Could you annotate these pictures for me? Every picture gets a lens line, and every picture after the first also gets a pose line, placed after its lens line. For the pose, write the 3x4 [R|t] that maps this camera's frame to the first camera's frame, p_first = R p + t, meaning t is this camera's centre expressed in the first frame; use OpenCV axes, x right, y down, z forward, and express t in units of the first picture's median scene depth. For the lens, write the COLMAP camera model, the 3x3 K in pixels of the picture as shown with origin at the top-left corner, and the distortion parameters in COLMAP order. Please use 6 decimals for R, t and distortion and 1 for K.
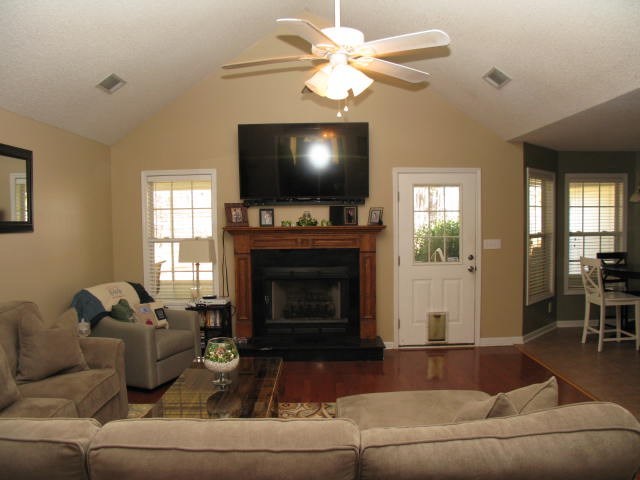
lens RADIAL K [[496.1, 0, 324.7], [0, 496.1, 241.6], [0, 0, 1]] dist [-0.142986, 0.092523]
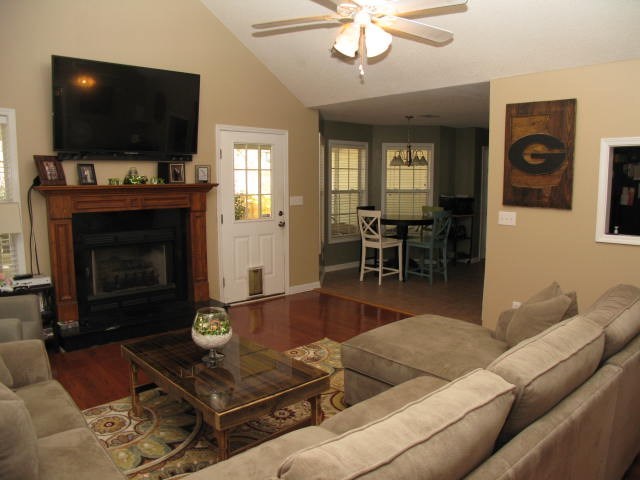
lens RADIAL K [[496.1, 0, 324.7], [0, 496.1, 241.6], [0, 0, 1]] dist [-0.142986, 0.092523]
pose [[0.741223, -0.070606, 0.667536, -0.366500], [0.017098, 0.996116, 0.086374, 0.001205], [-0.671041, -0.052609, 0.739551, 0.127321]]
